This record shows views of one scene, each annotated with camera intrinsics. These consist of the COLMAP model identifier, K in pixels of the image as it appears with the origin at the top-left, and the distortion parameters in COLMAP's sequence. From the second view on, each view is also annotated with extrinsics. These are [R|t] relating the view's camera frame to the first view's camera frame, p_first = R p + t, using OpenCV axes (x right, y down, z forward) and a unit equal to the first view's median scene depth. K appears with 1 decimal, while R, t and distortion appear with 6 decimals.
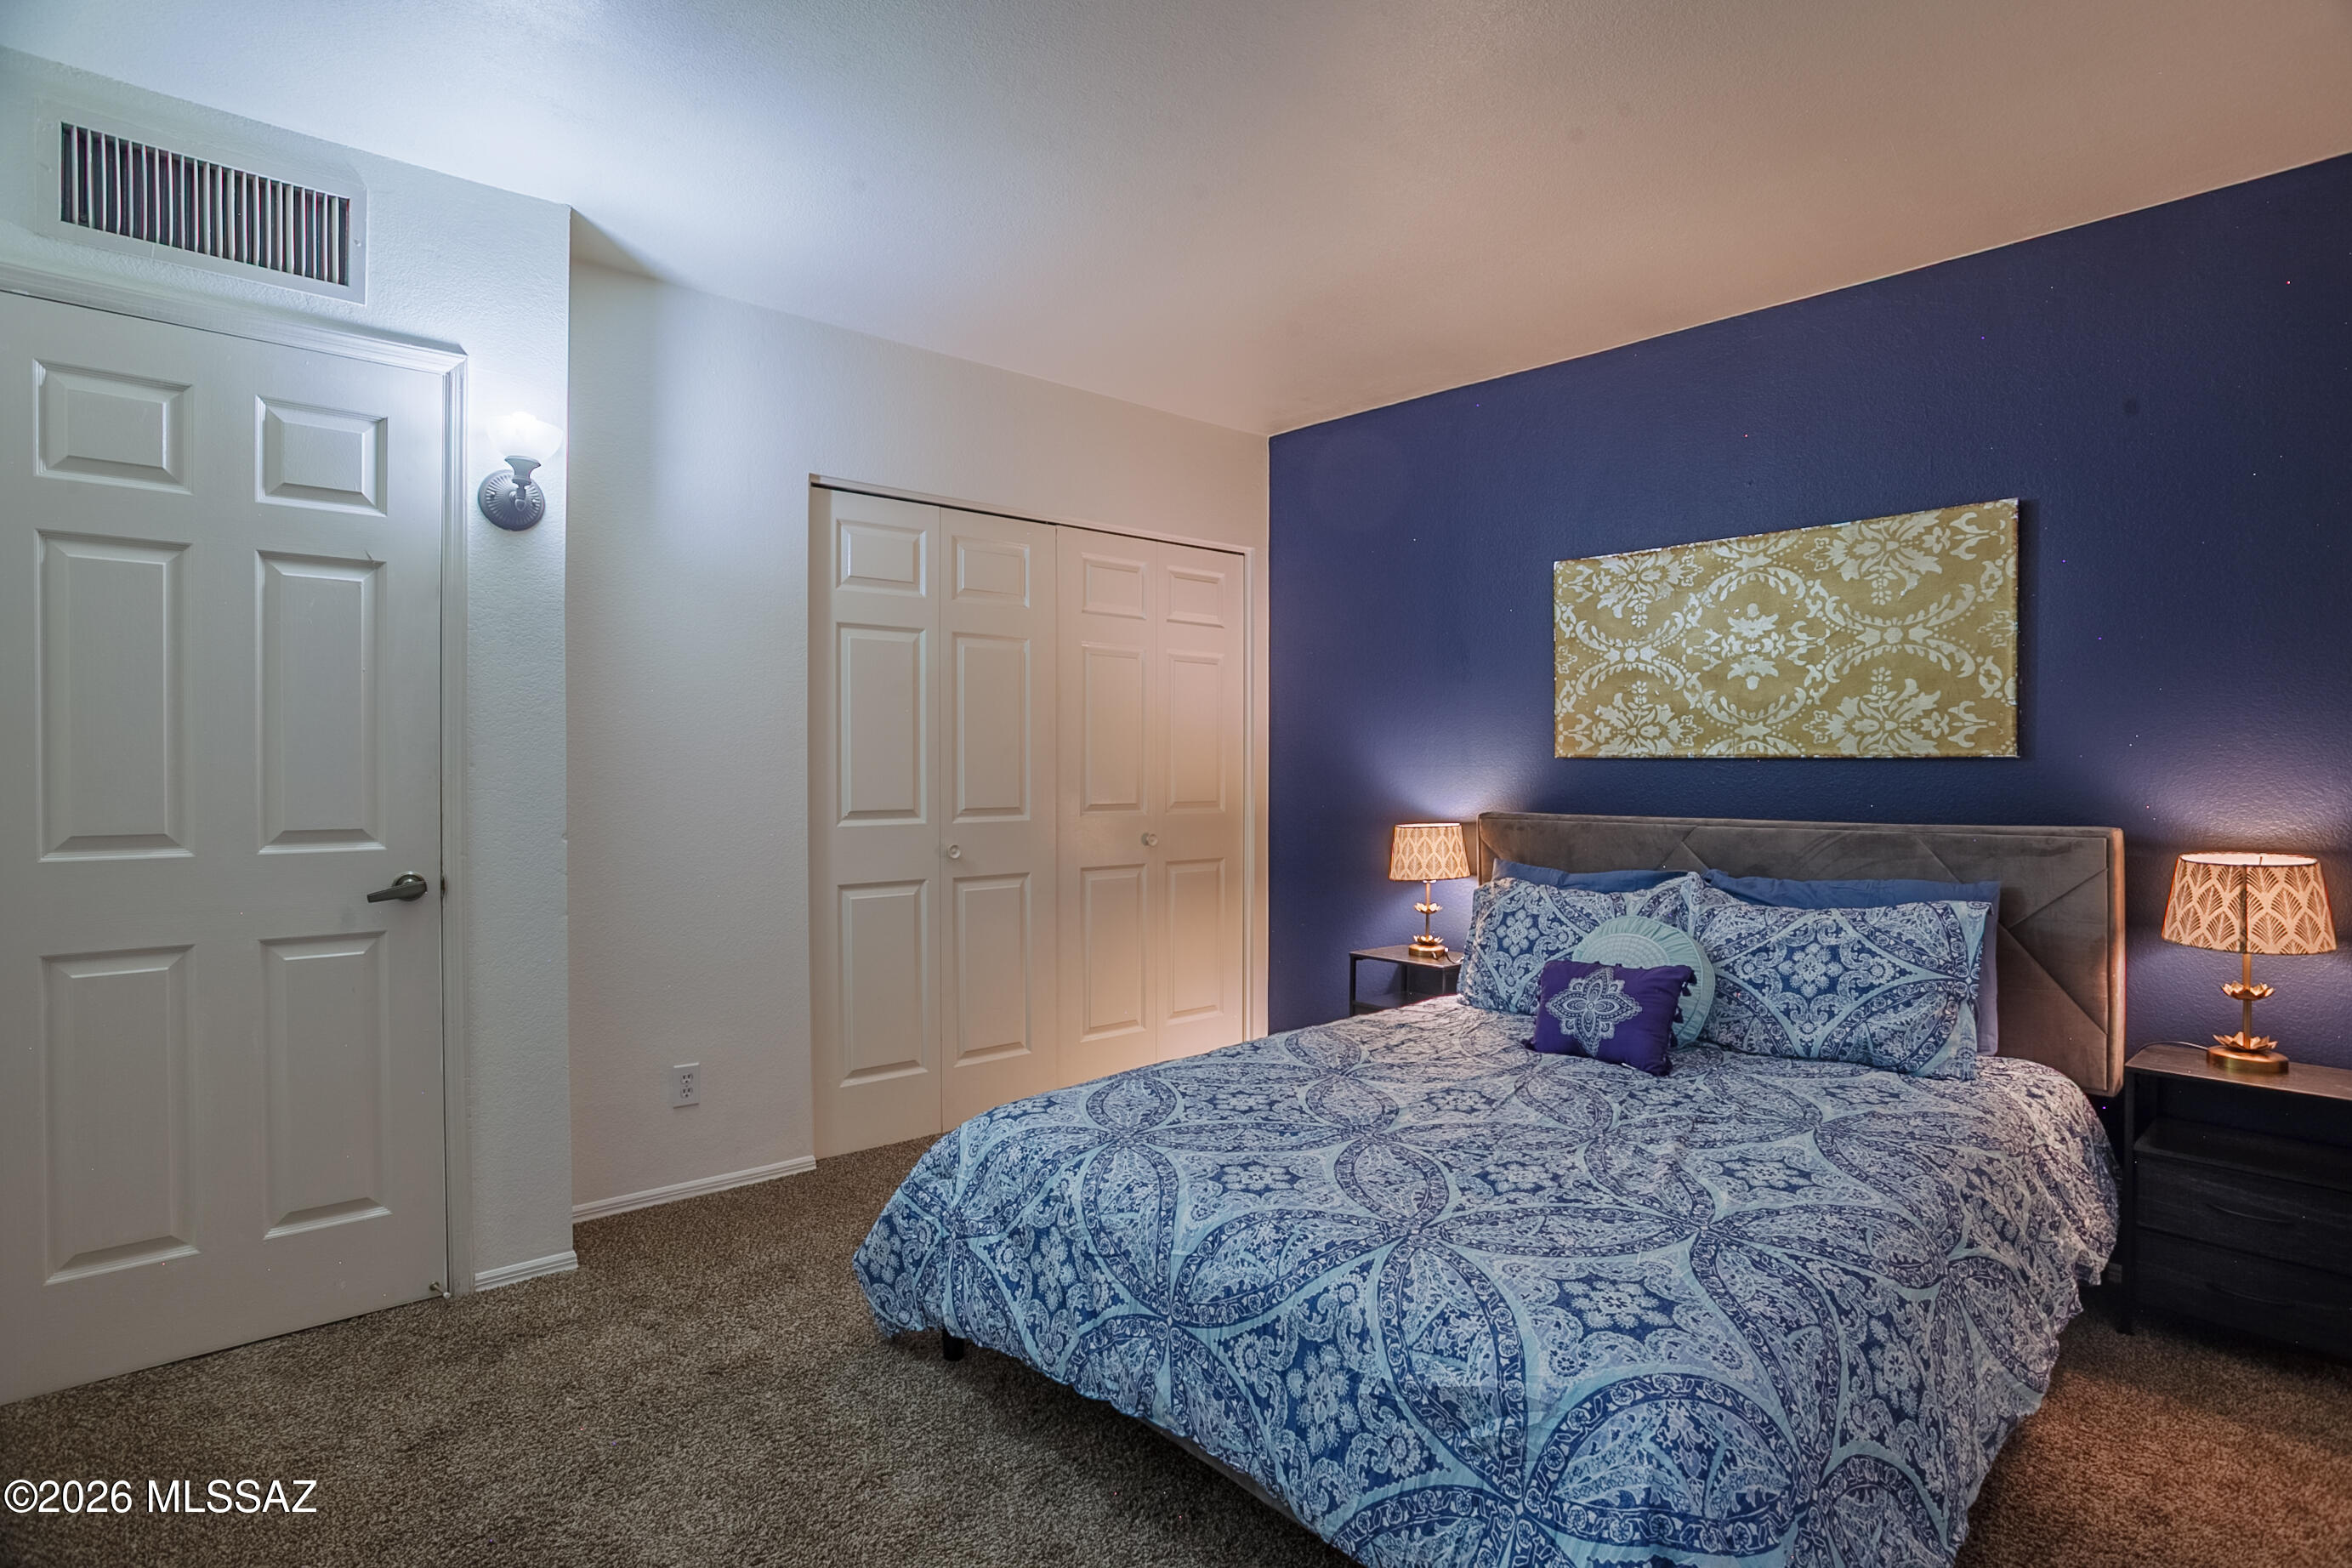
lens RADIAL K [[1154.5, 0, 1161.0], [0, 1154.5, 780.4], [0, 0, 1]] dist [-0.081790, 0.045742]
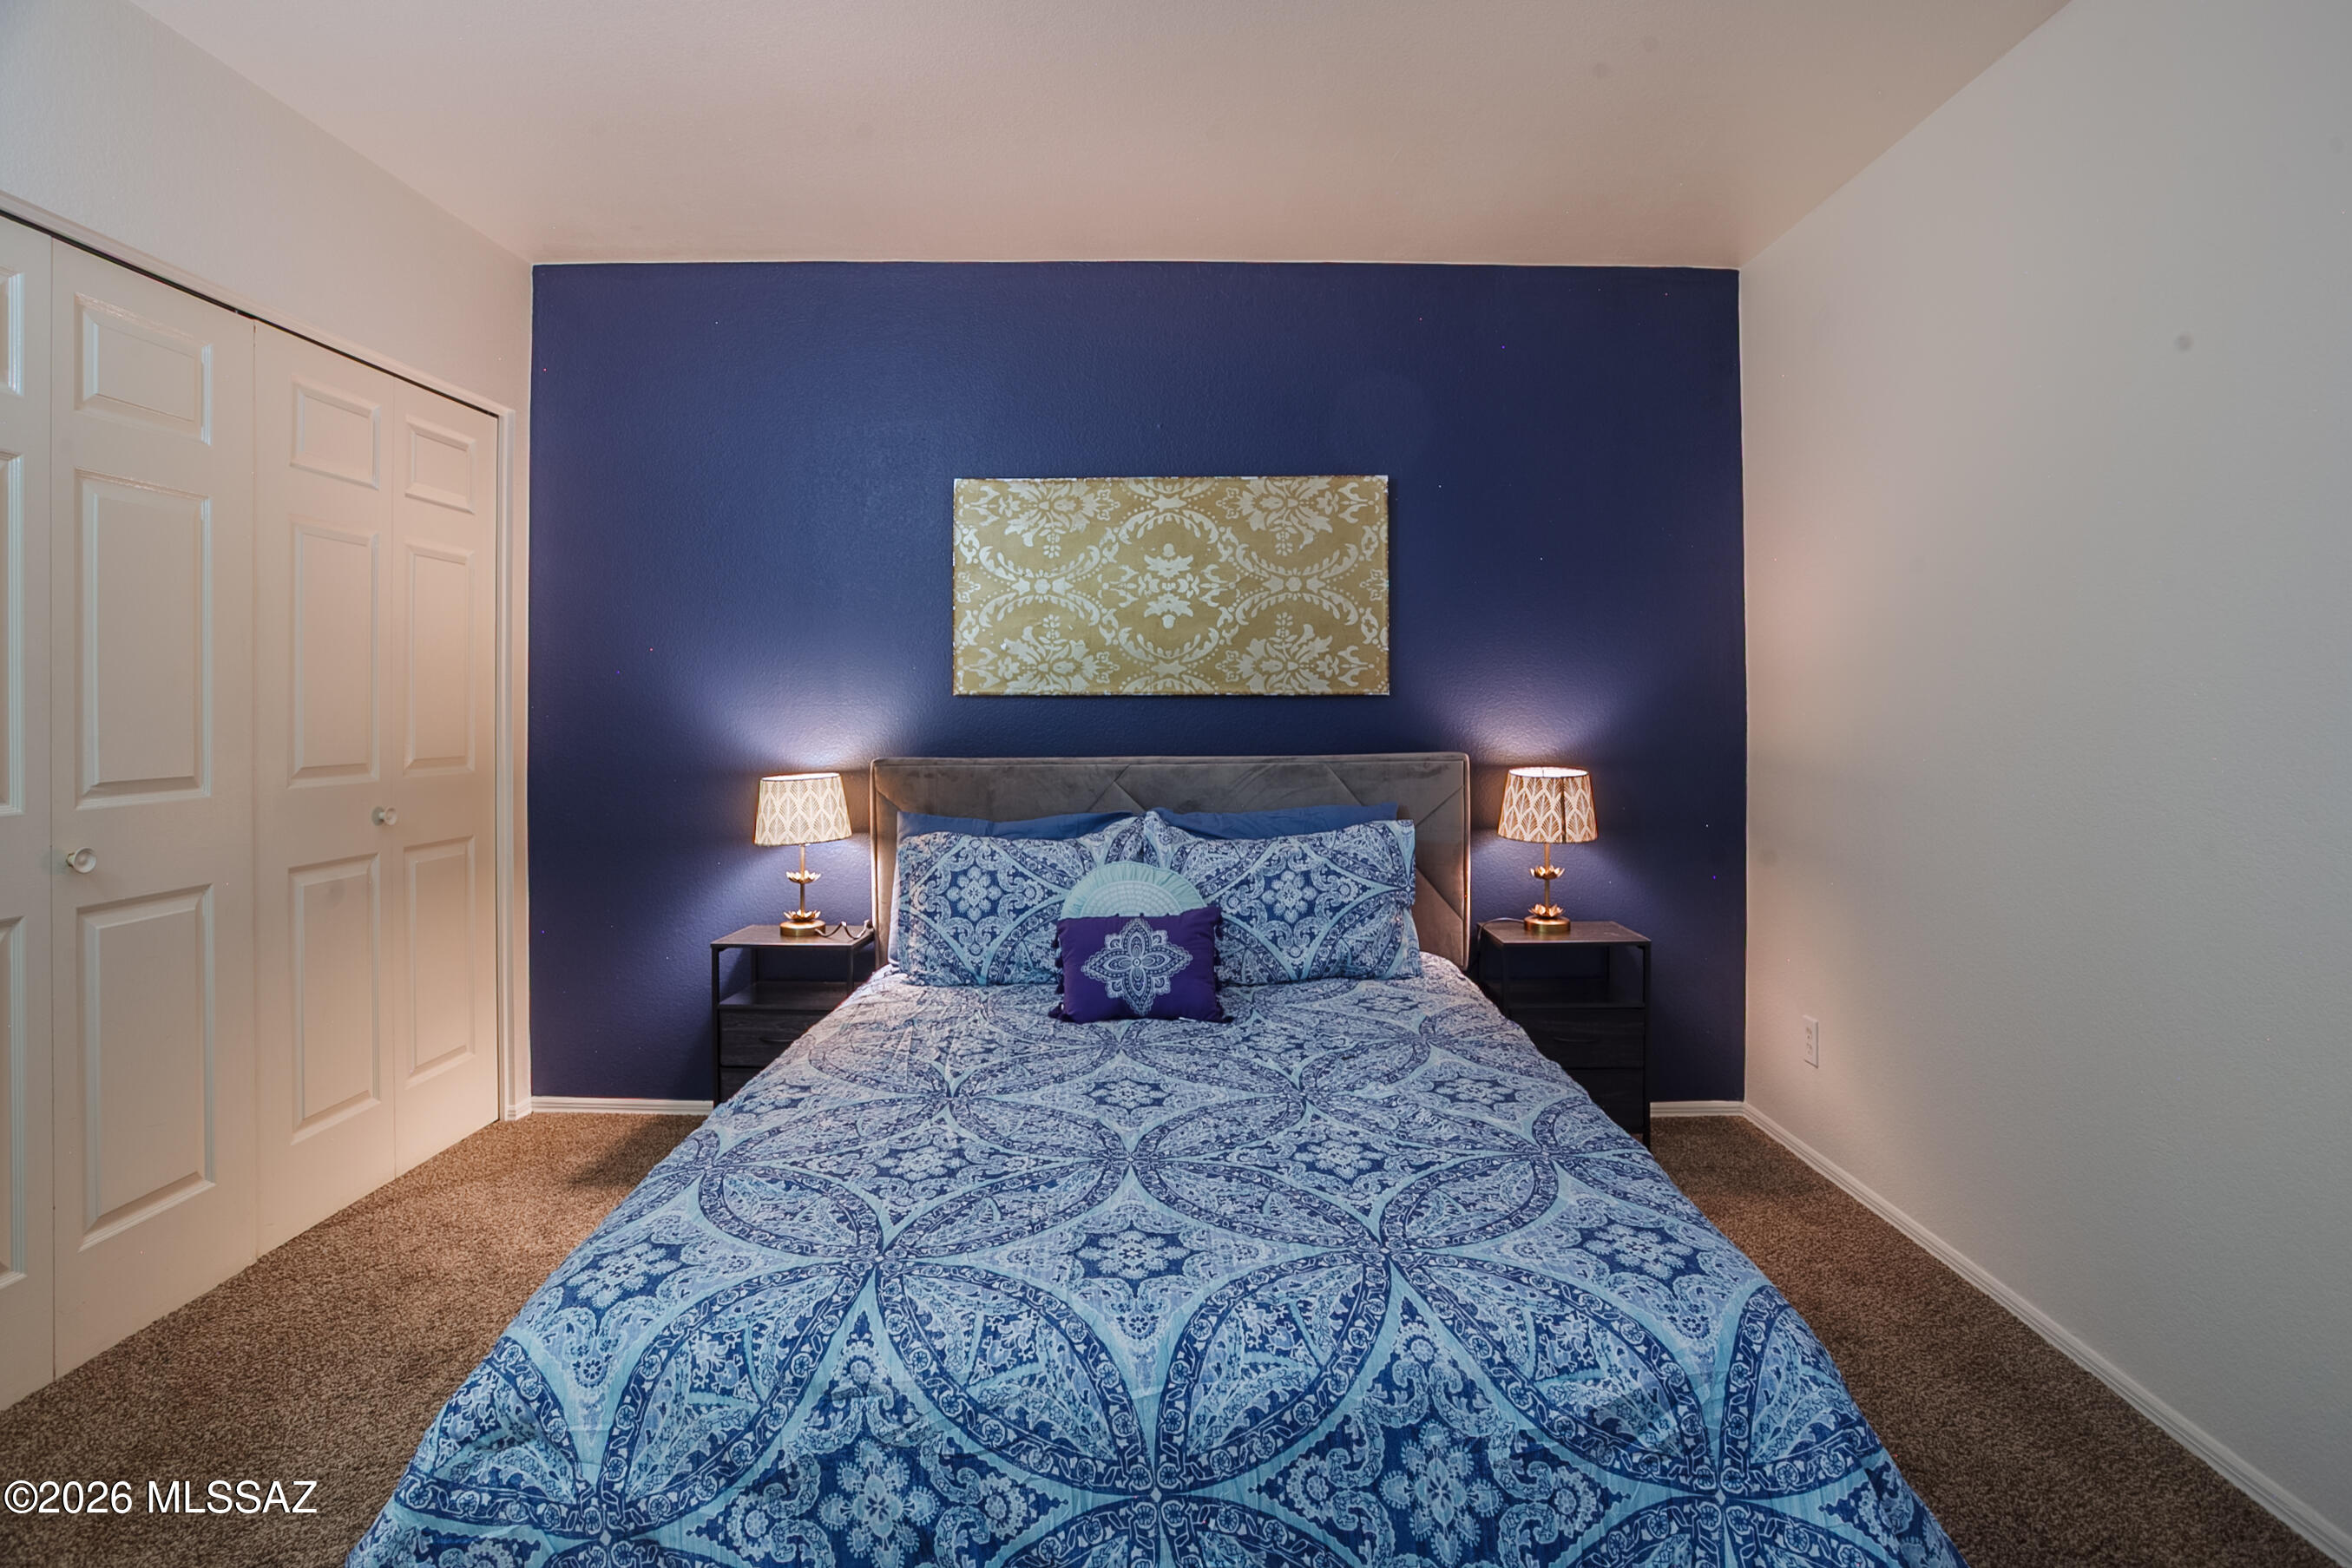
lens RADIAL K [[1217.3, 0, 1163.3], [0, 1217.3, 692.7], [0, 0, 1]] dist [-0.069229, 0.030647]
pose [[0.675019, 0.005487, 0.737780, -0.332603], [0.012960, 0.999730, -0.019293, -0.001619], [-0.737687, 0.022585, 0.674765, 0.310367]]
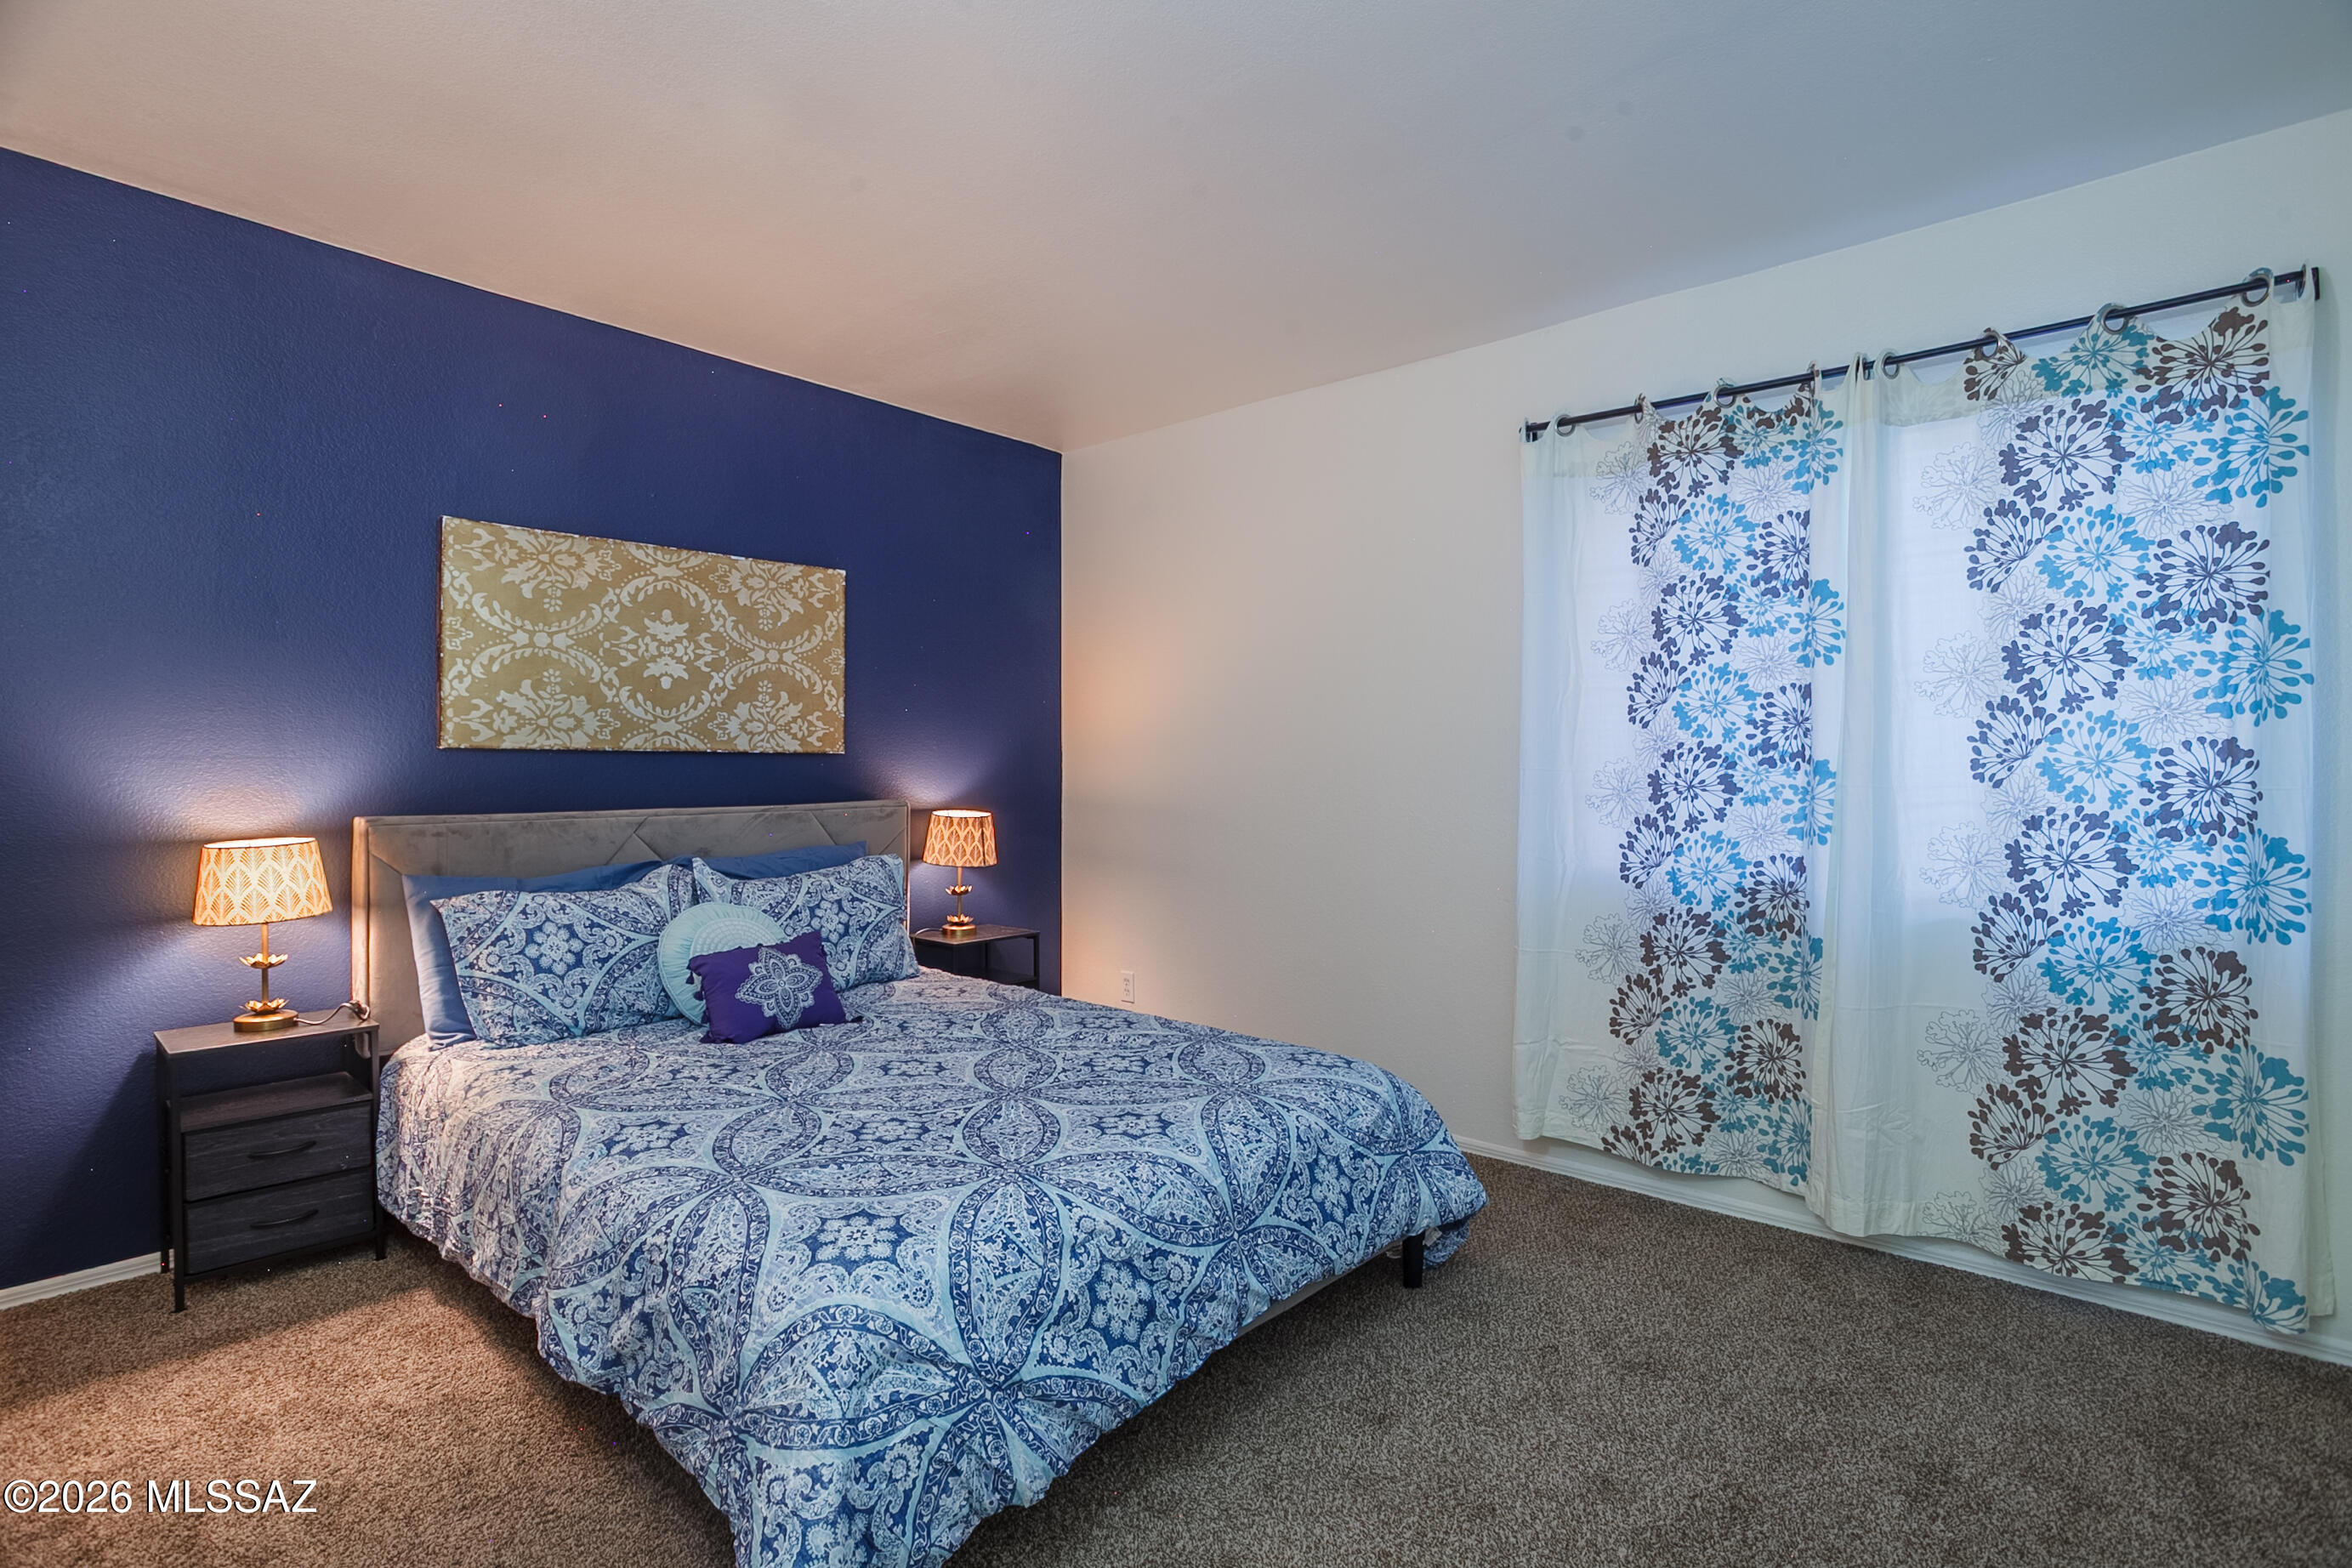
lens RADIAL K [[1144.9, 0, 1165.2], [0, 1144.9, 787.3], [0, 0, 1]] dist [-0.095304, 0.061401]
pose [[-0.114115, -0.019721, 0.993272, -0.704206], [0.009613, 0.999734, 0.020954, -0.004445], [-0.993421, 0.011940, -0.113895, 0.752469]]
